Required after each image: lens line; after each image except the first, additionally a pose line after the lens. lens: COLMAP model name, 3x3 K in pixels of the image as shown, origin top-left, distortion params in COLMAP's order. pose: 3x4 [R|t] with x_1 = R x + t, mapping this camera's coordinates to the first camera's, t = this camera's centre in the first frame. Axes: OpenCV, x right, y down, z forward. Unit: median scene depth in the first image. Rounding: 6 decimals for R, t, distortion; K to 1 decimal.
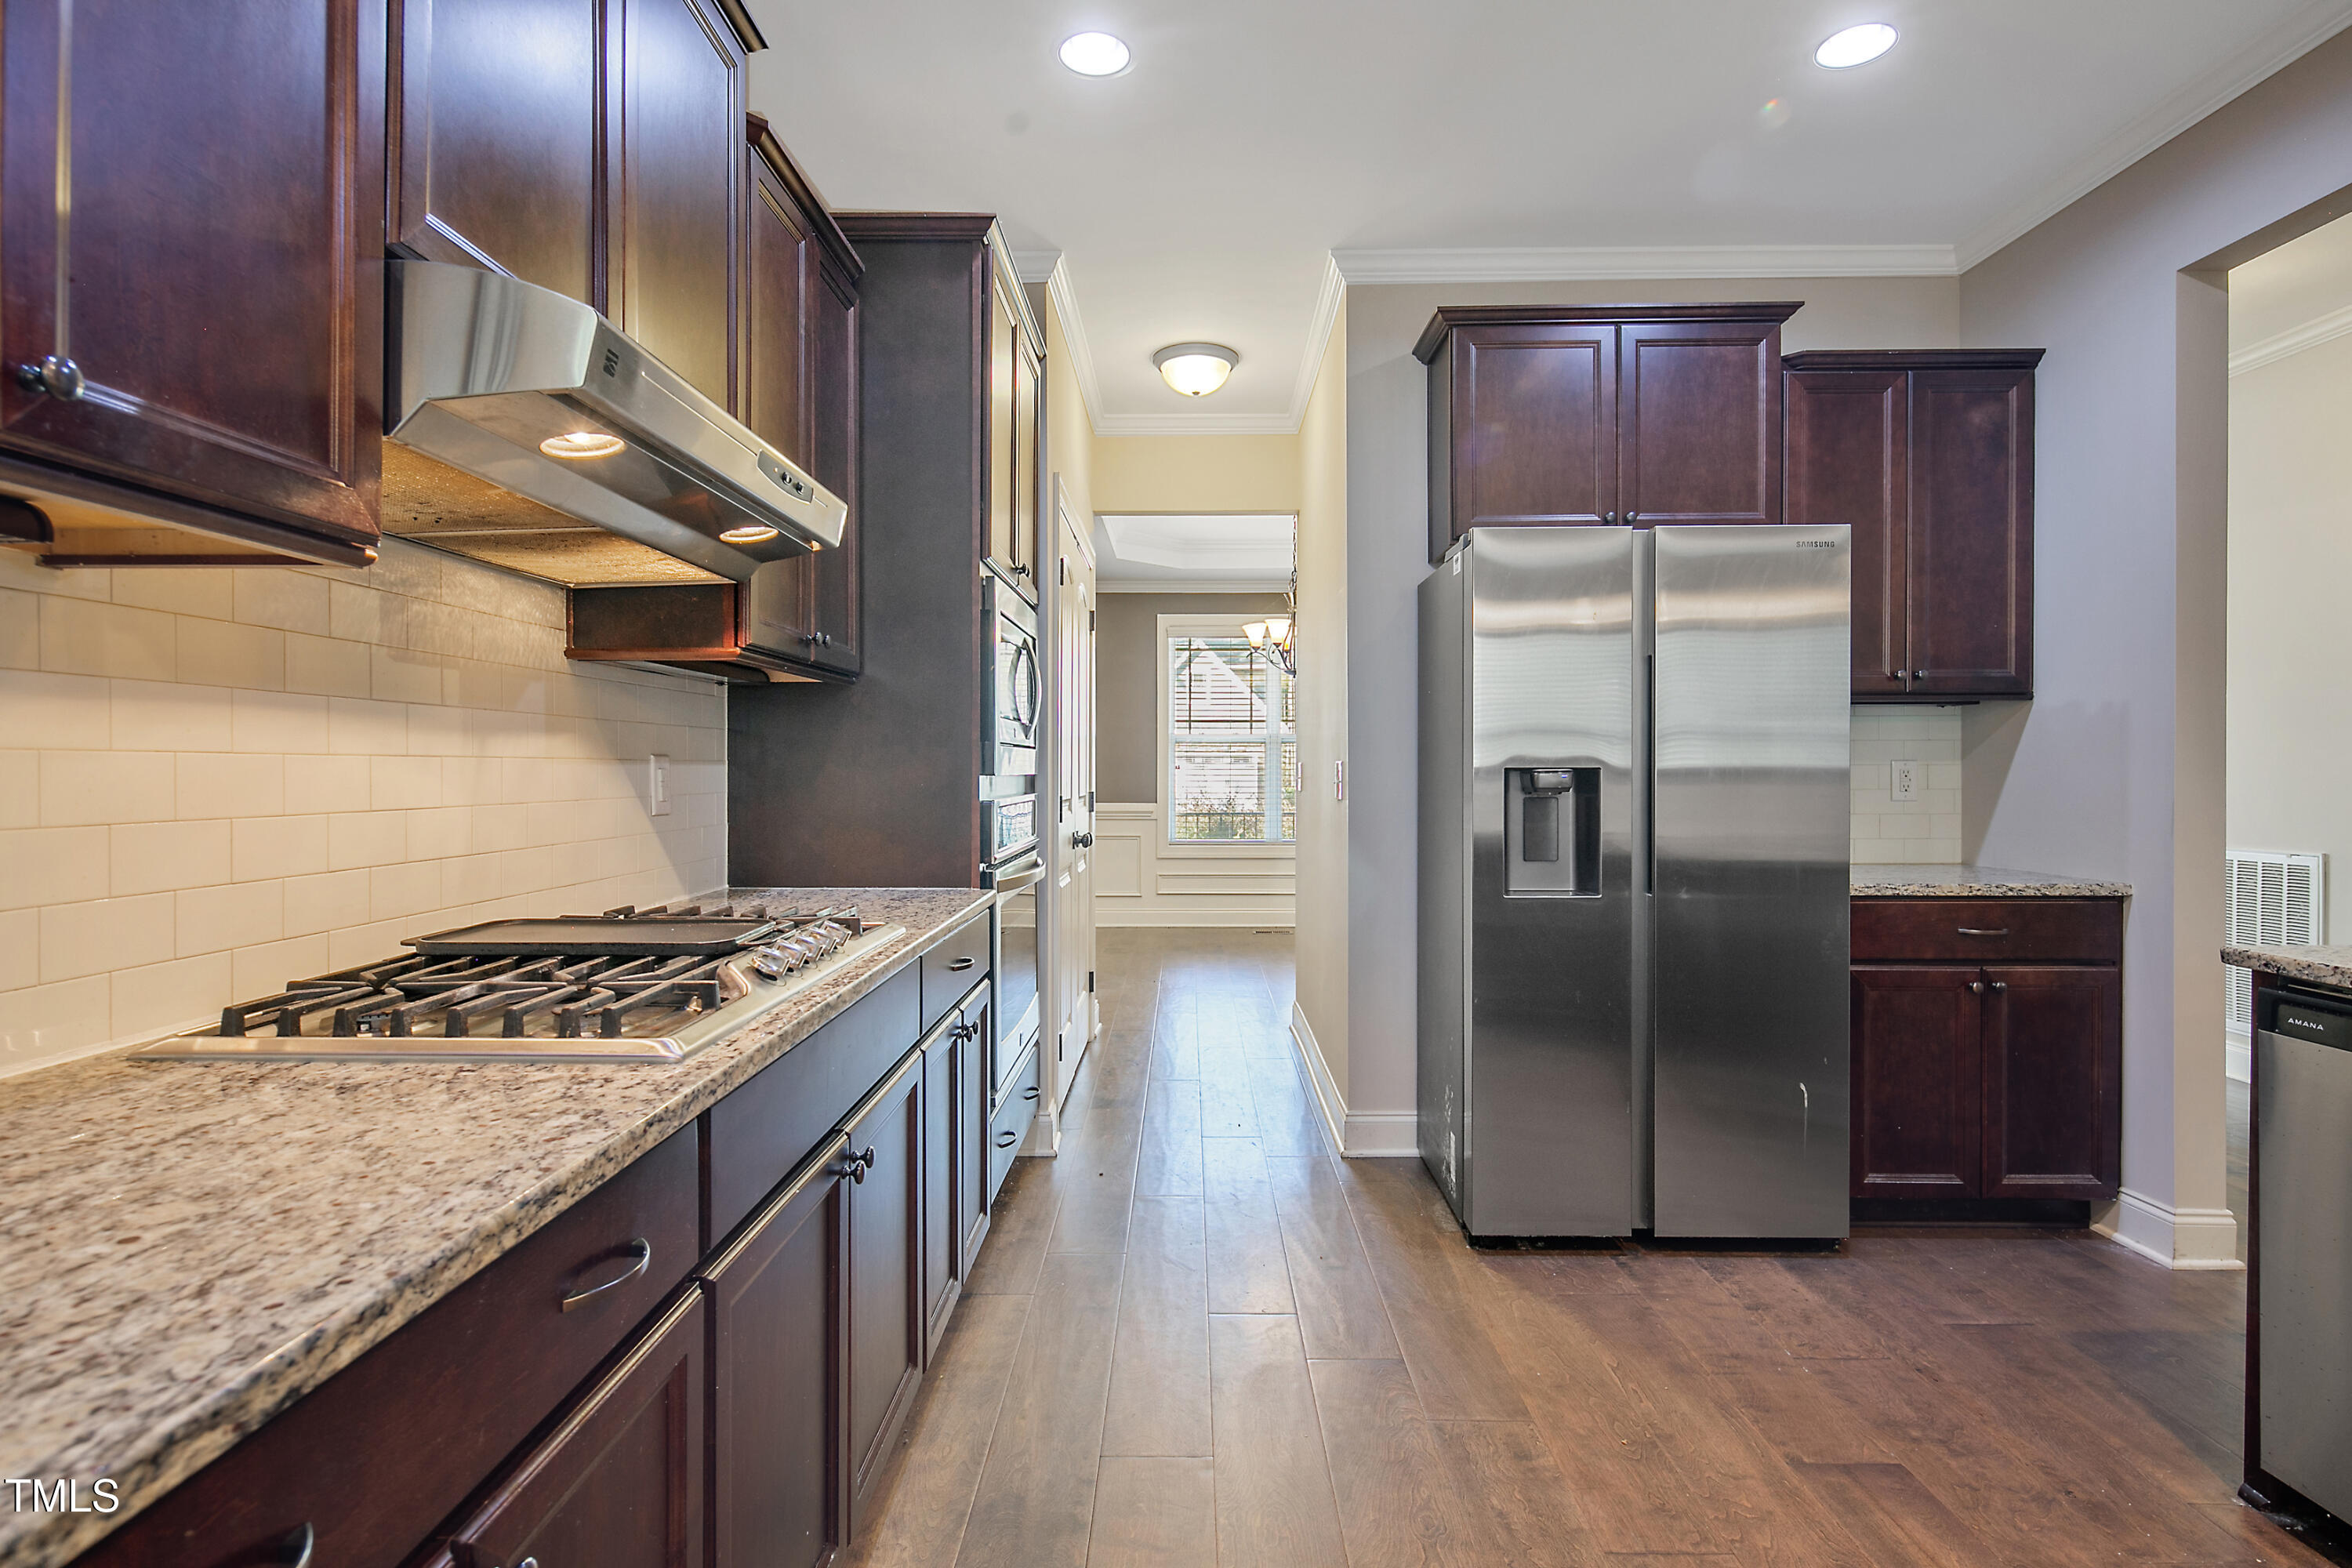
lens RADIAL K [[1142.2, 0, 1170.0], [0, 1142.2, 780.6], [0, 0, 1]] dist [0.003340, -0.000056]
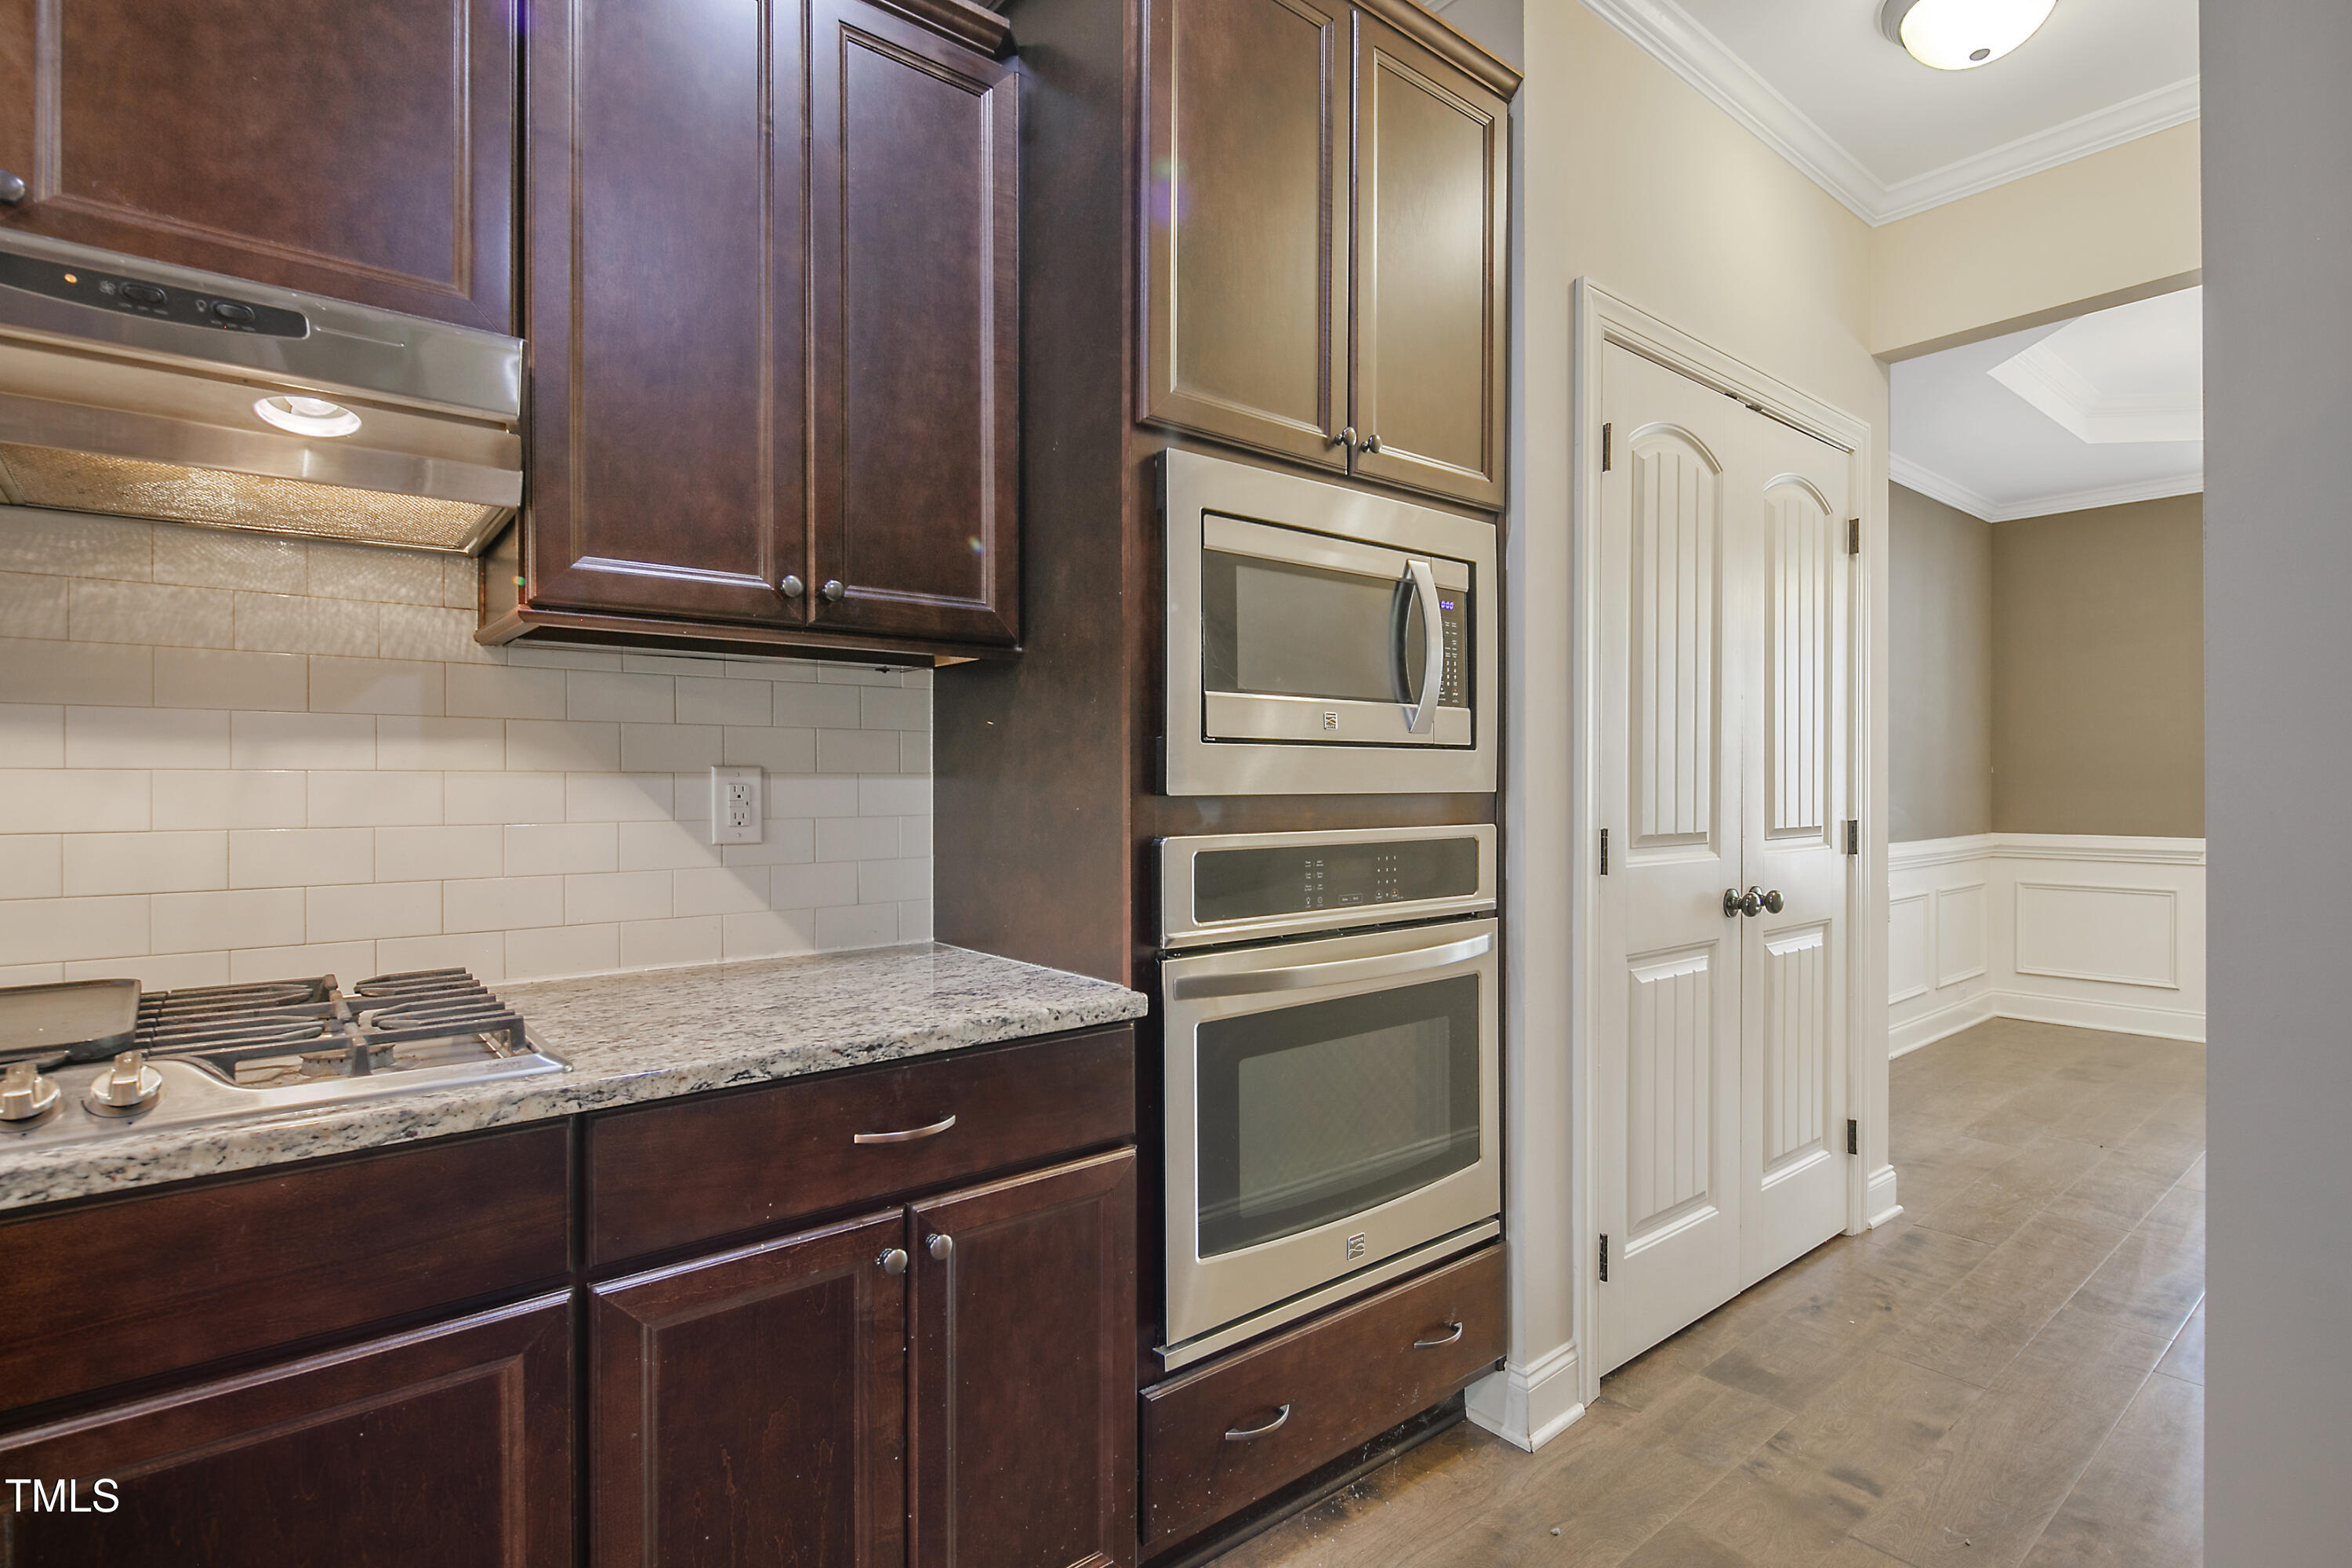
lens RADIAL K [[1142.2, 0, 1184.0], [0, 1142.2, 774.9], [0, 0, 1]] dist [0.003340, -0.000056]
pose [[0.650887, -0.010319, -0.759105, 0.388885], [-0.004712, 0.999833, -0.017632, -0.005488], [0.759160, 0.015053, 0.650730, 0.859421]]
